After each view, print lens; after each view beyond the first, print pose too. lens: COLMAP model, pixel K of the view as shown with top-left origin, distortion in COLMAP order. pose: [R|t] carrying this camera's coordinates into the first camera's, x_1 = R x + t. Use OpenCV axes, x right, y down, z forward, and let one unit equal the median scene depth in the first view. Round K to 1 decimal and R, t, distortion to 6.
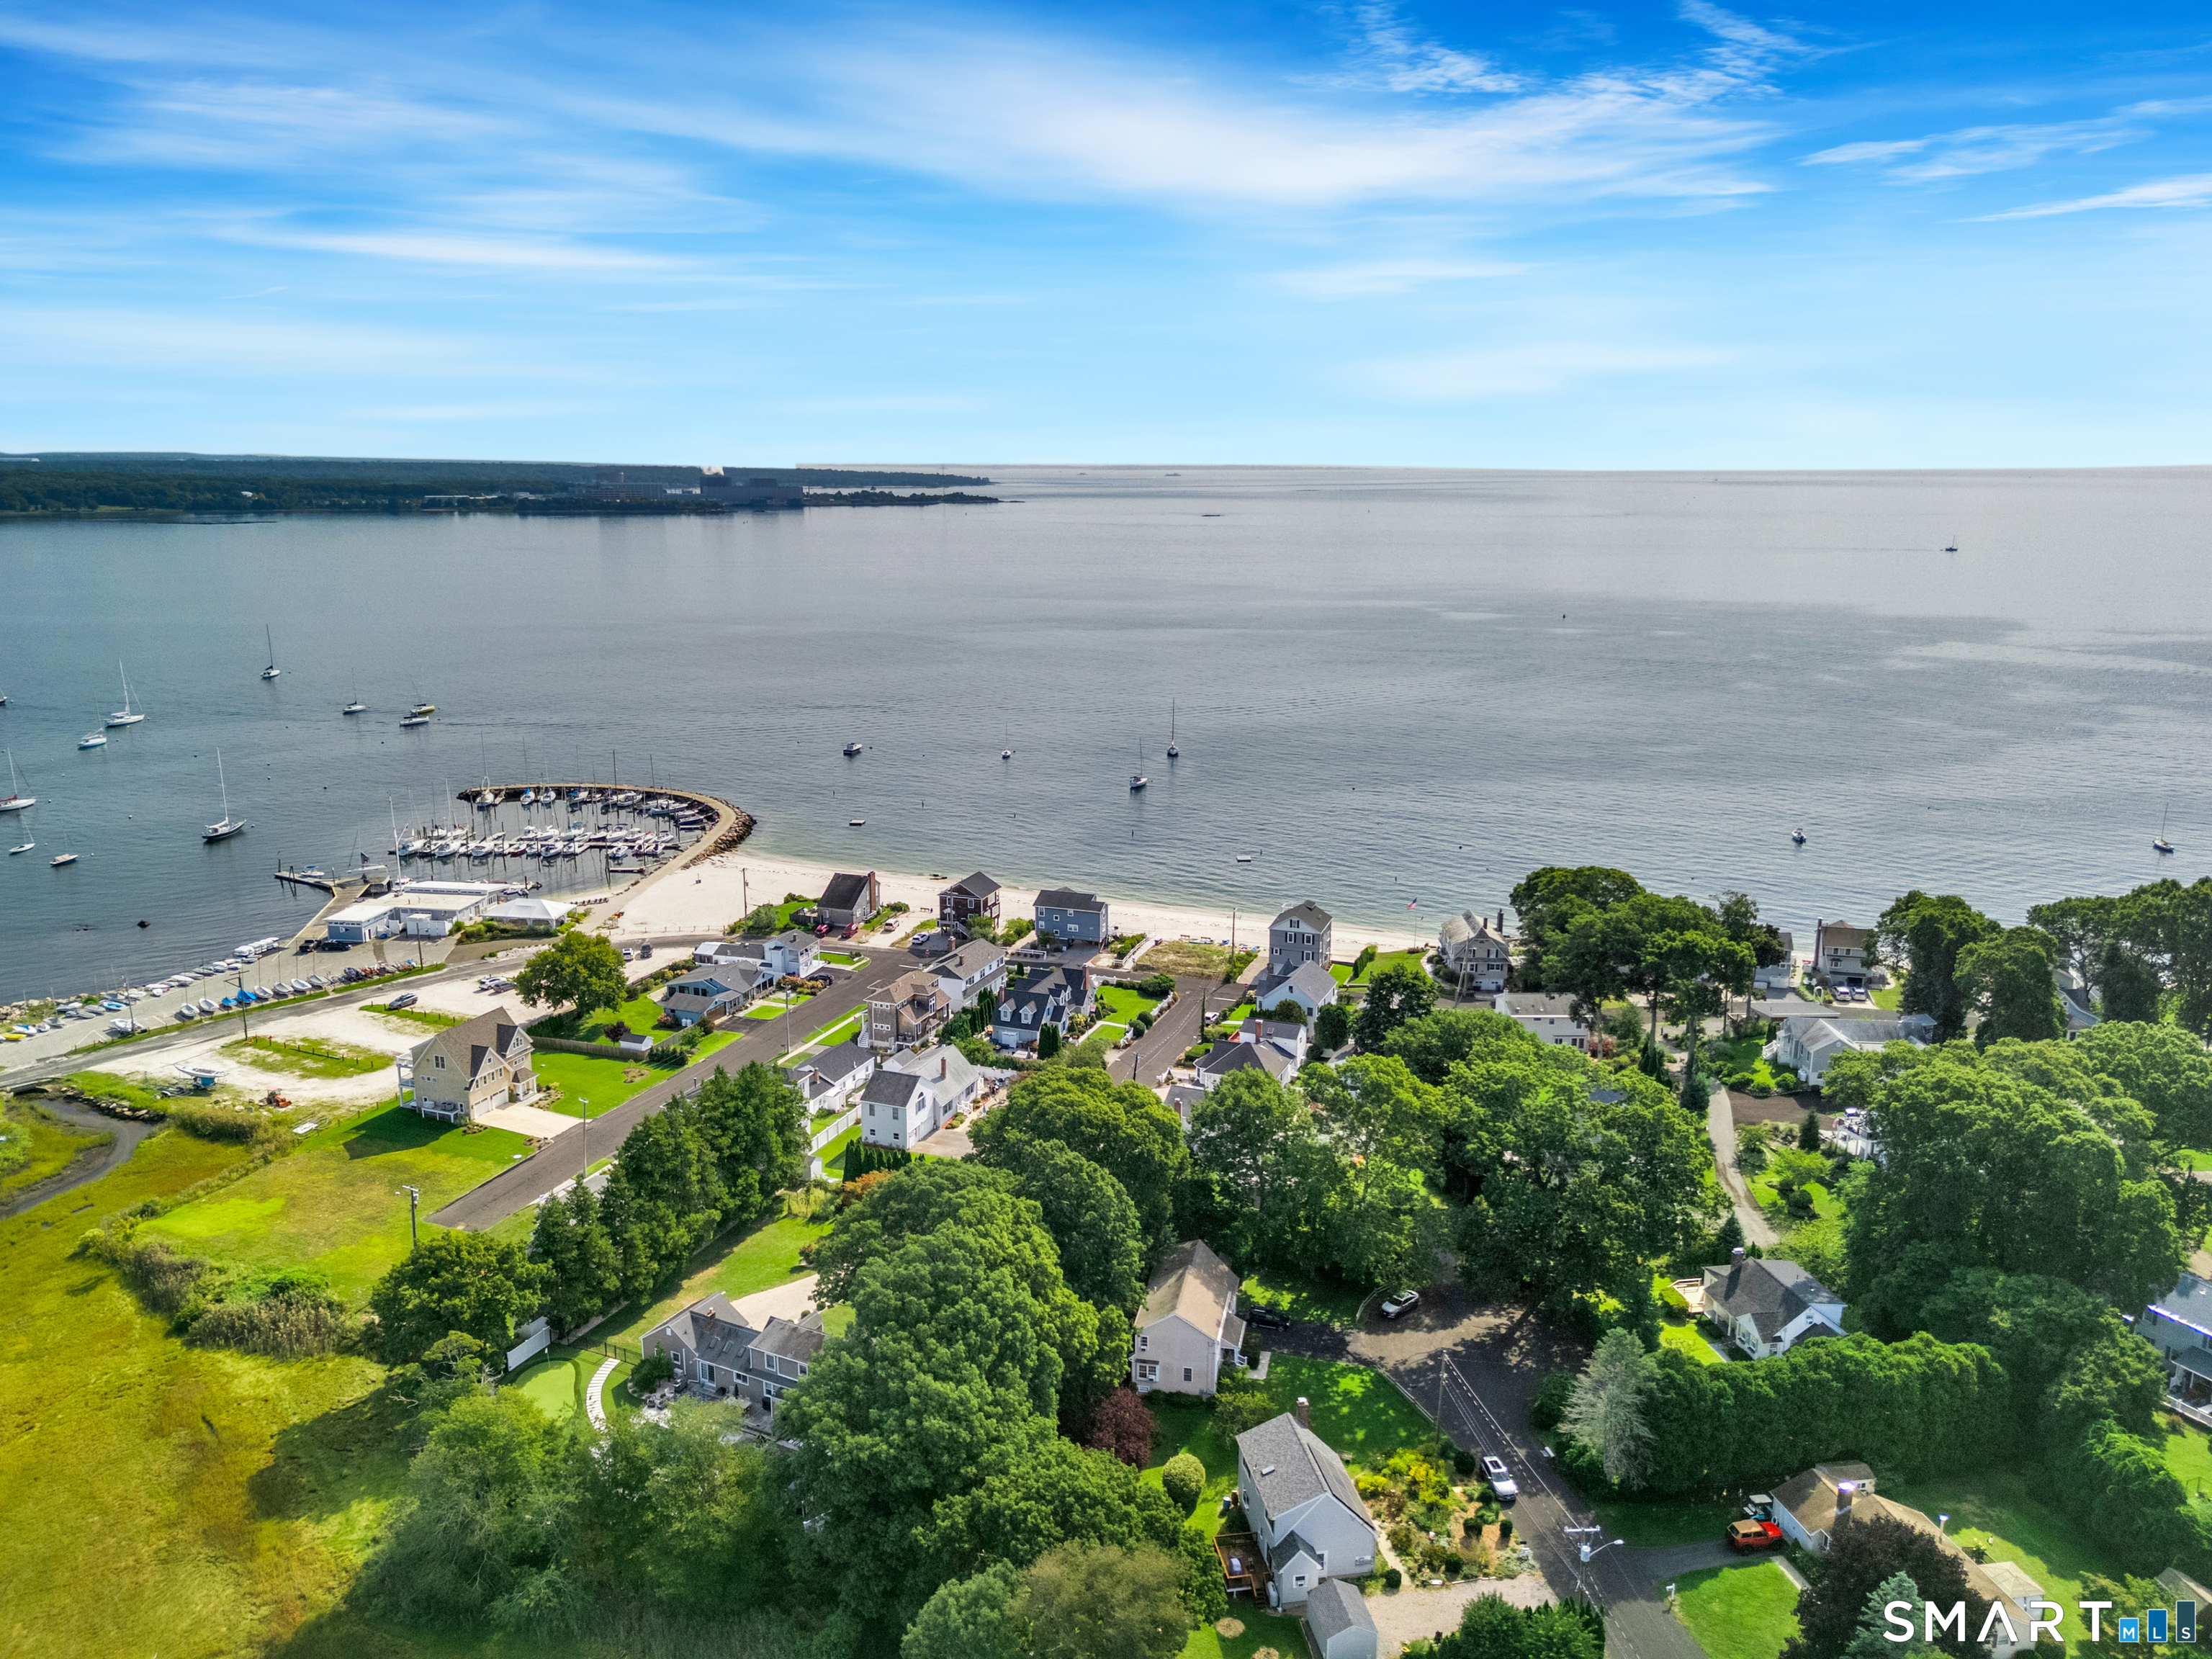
lens RADIAL K [[1606.8, 0, 1106.0], [0, 1606.8, 829.5], [0, 0, 1]] dist [0.101234, -0.102719]
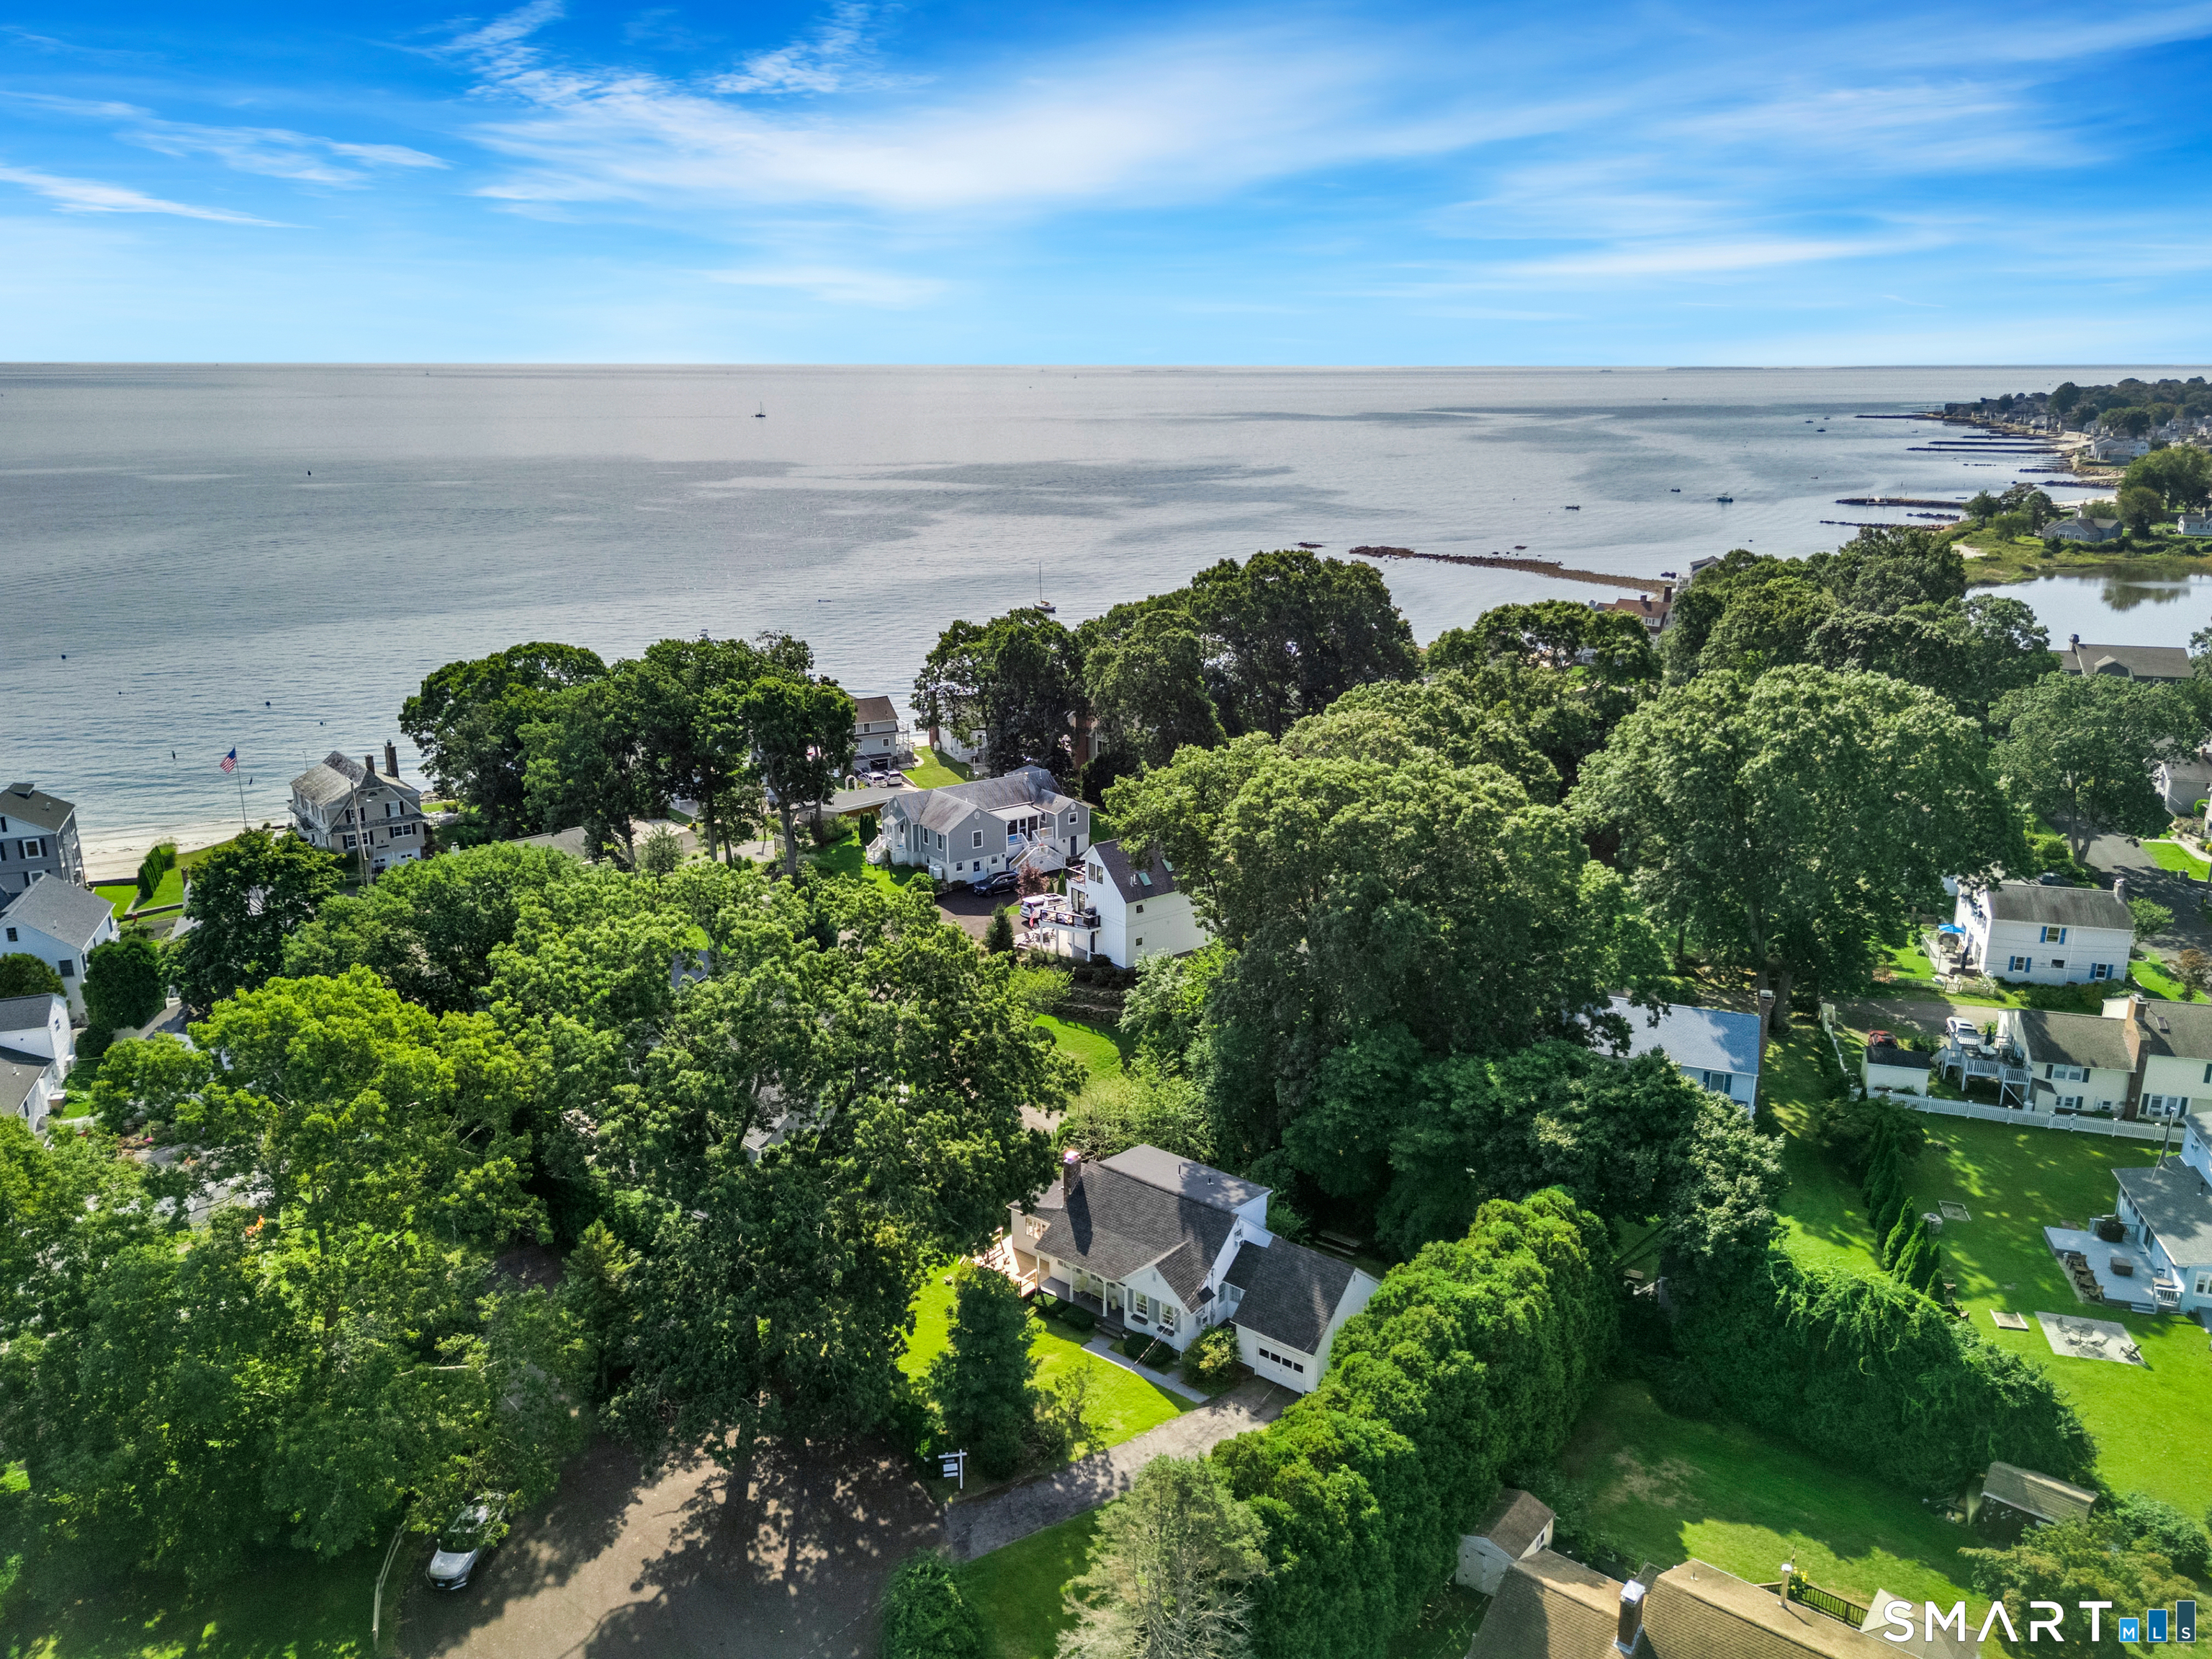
lens RADIAL K [[1606.8, 0, 1106.0], [0, 1606.8, 829.5], [0, 0, 1]] dist [0.101234, -0.102719]
pose [[0.742527, -0.183183, 0.644281, 0.045641], [0.147274, 0.982988, 0.109753, 0.064408], [-0.653425, 0.013391, 0.756873, 0.410183]]
